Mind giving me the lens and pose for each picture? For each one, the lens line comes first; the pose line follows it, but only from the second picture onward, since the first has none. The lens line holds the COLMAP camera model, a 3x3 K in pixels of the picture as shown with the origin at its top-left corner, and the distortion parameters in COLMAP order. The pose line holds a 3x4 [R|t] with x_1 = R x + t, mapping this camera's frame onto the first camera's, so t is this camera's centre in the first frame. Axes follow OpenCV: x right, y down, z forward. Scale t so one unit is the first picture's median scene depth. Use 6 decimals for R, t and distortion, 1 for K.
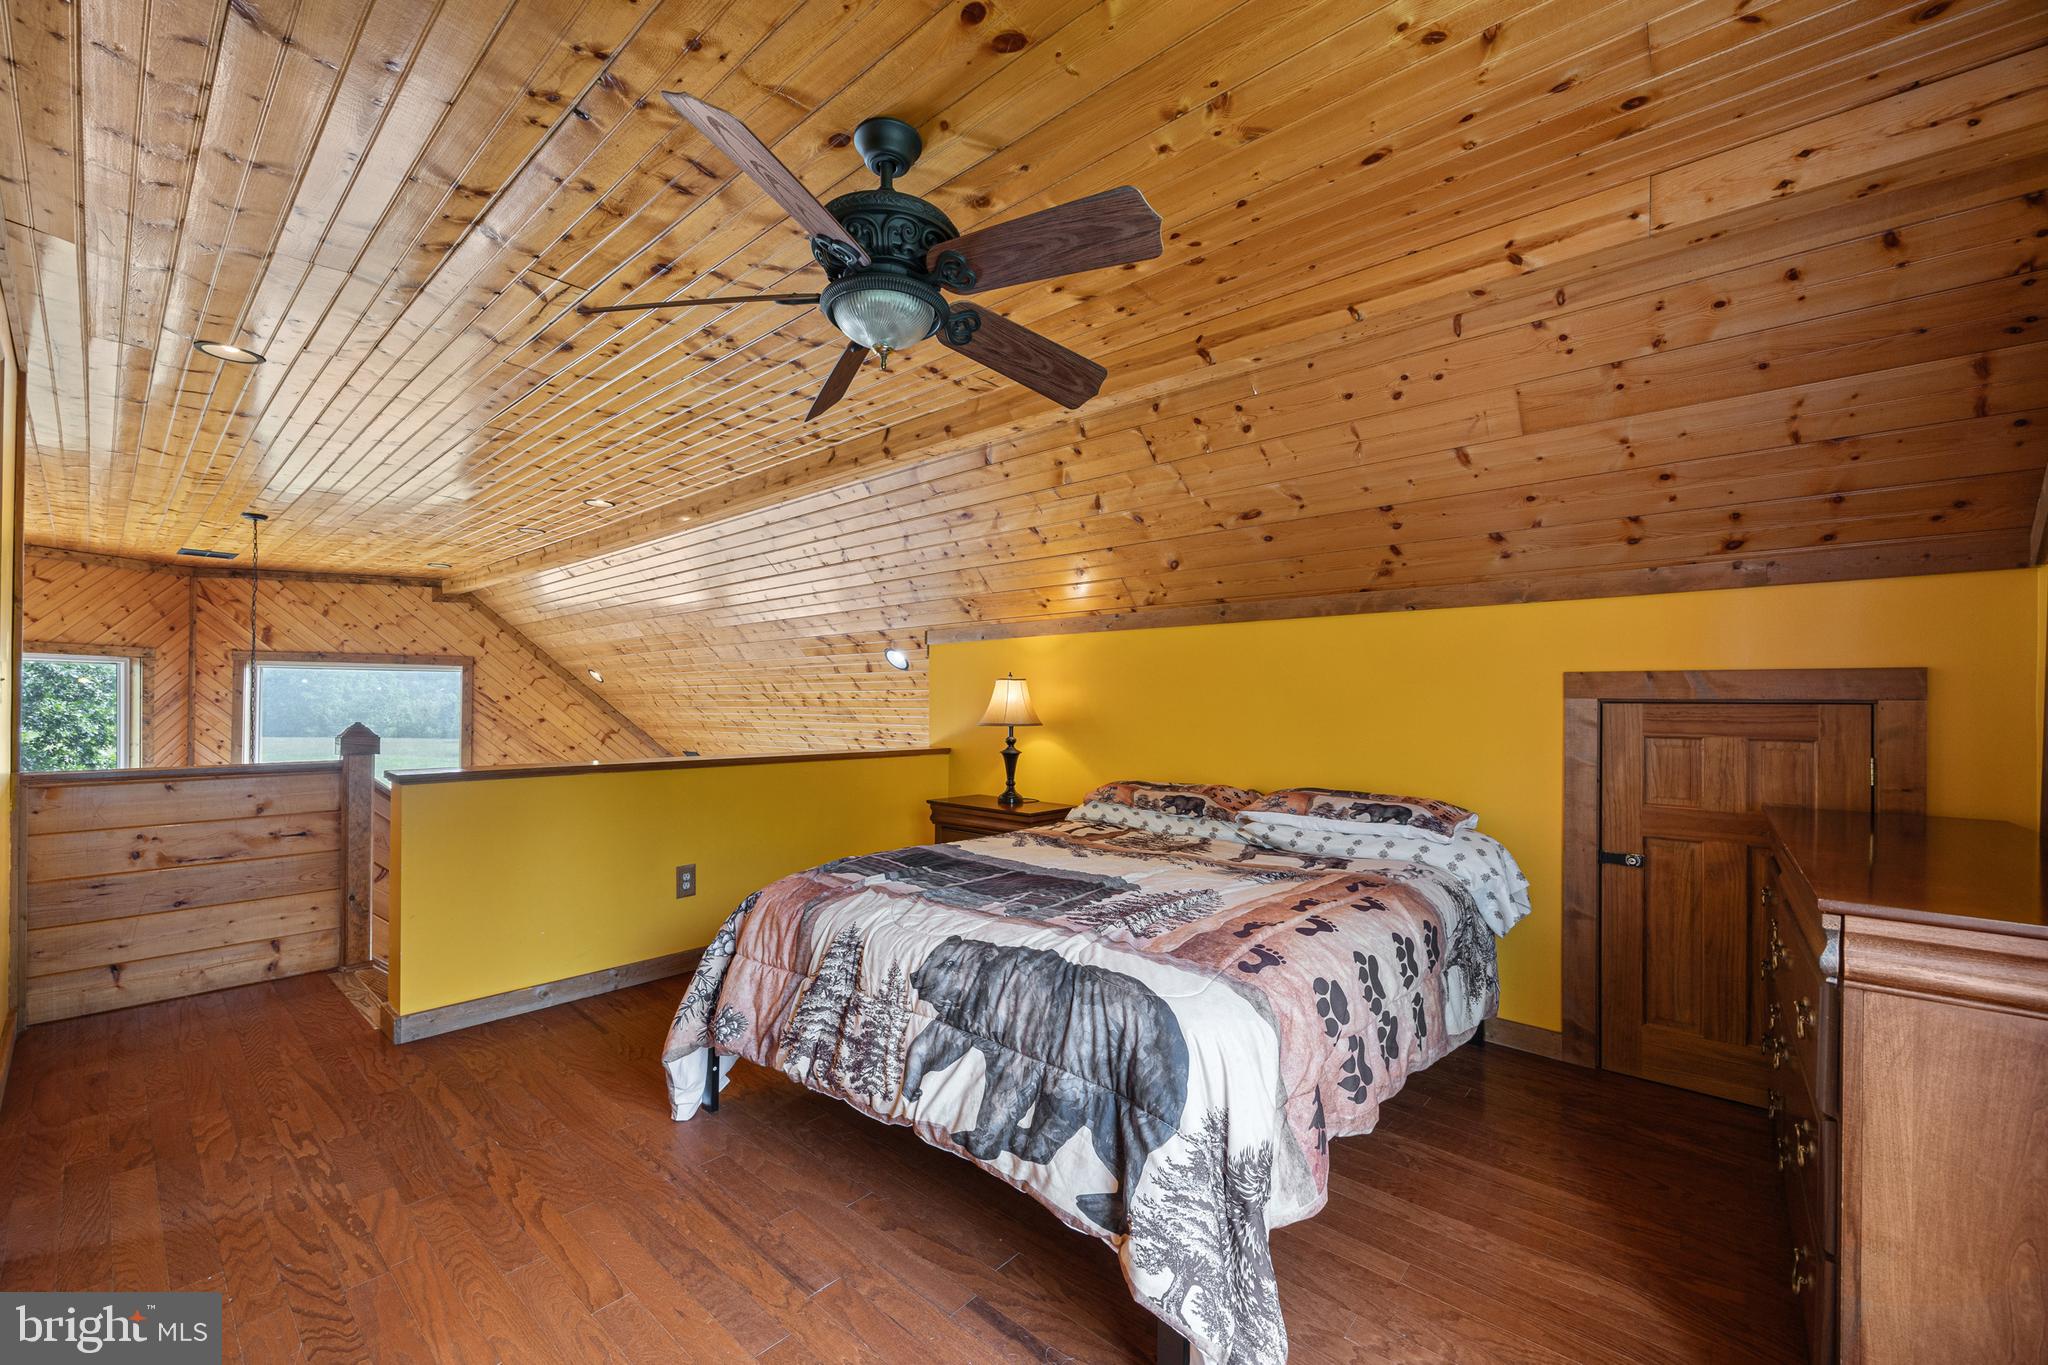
lens RADIAL K [[821.4, 0, 1003.9], [0, 821.4, 702.4], [0, 0, 1]] dist [0.001957, -0.000238]
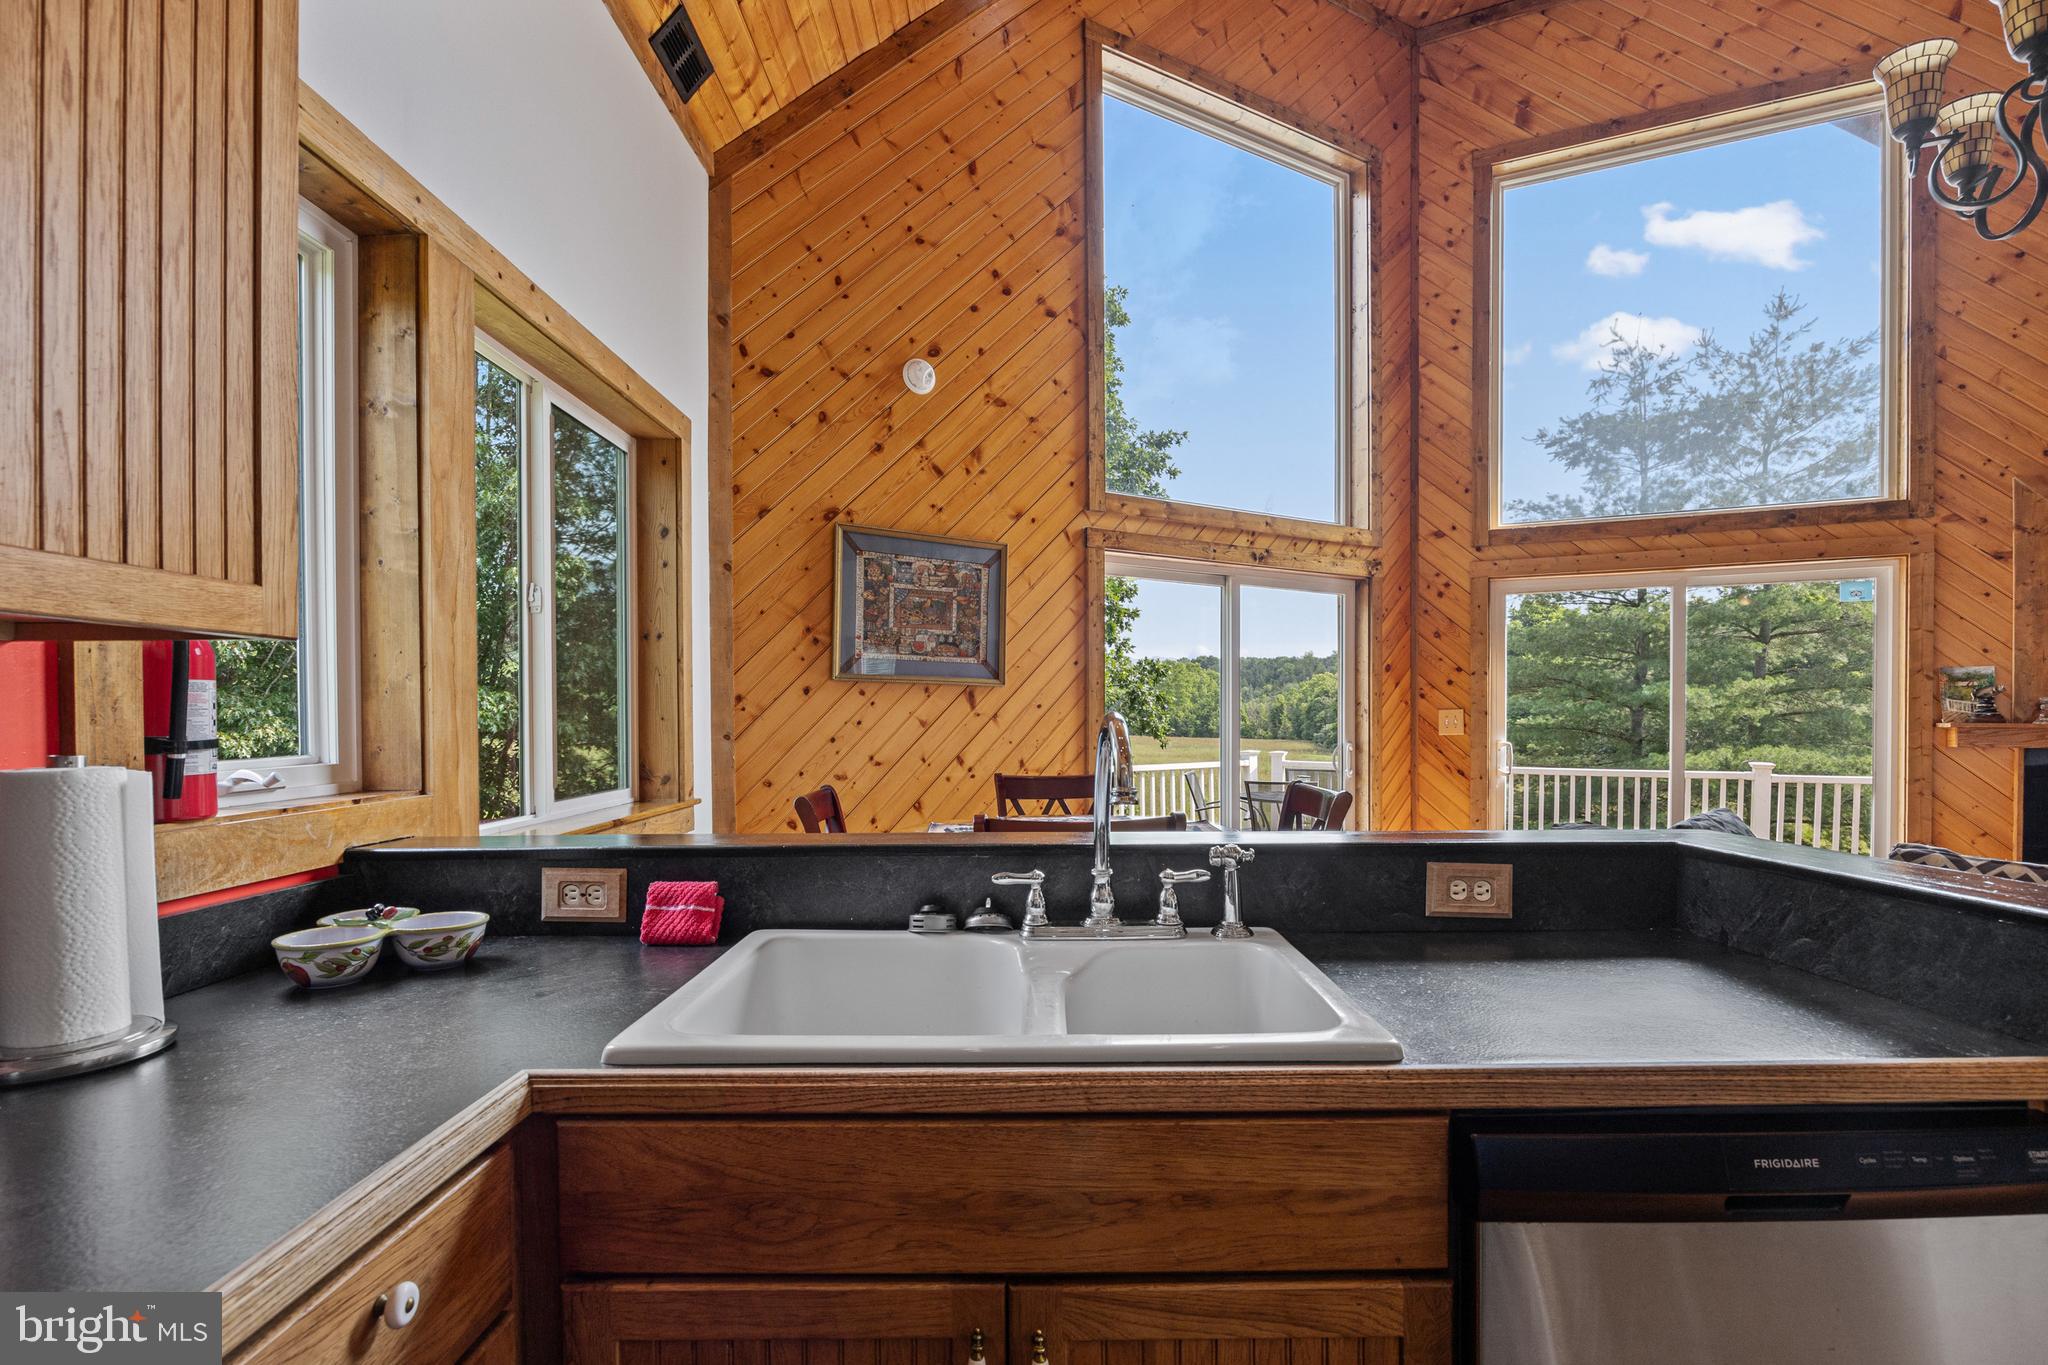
lens RADIAL K [[958.3, 0, 1031.2], [0, 958.3, 721.1], [0, 0, 1]] dist [-0.010331, -0.000691]
pose [[0.673538, -0.002542, -0.739148, -0.649897], [0.007462, 0.999967, 0.003361, 0.333515], [0.739115, -0.007780, 0.673534, 0.312556]]
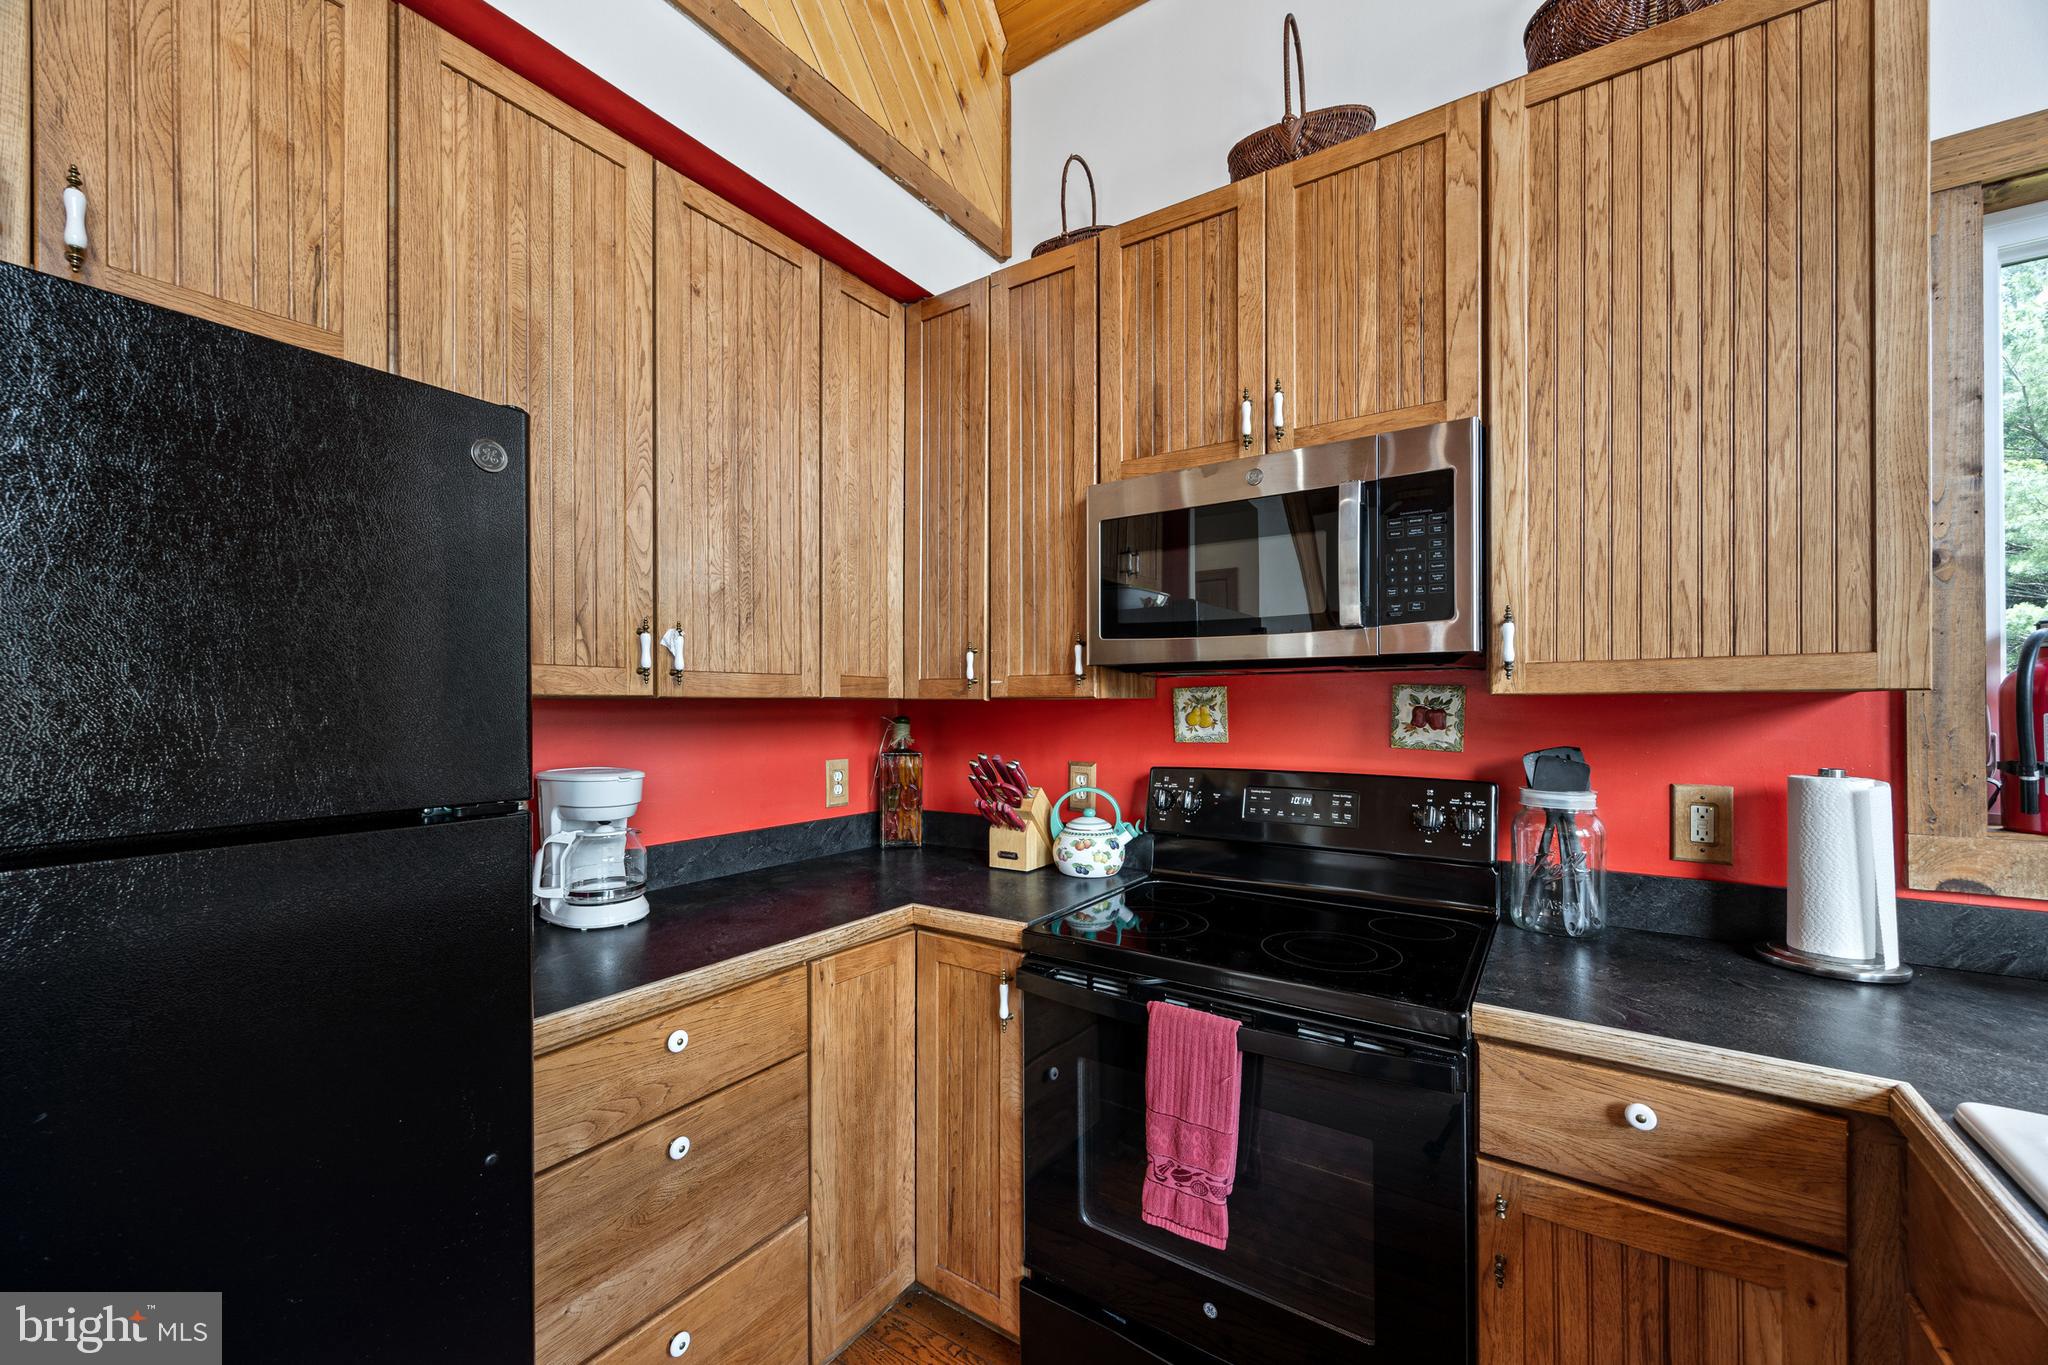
lens RADIAL K [[784.1, 0, 1019.0], [0, 784.1, 704.9], [0, 0, 1]] dist [-0.003575, 0.000587]
pose [[-0.990527, -0.005033, -0.137227, -0.642554], [-0.004877, 0.999987, -0.001477, 0.325698], [0.137233, -0.000794, -0.990539, 0.440217]]
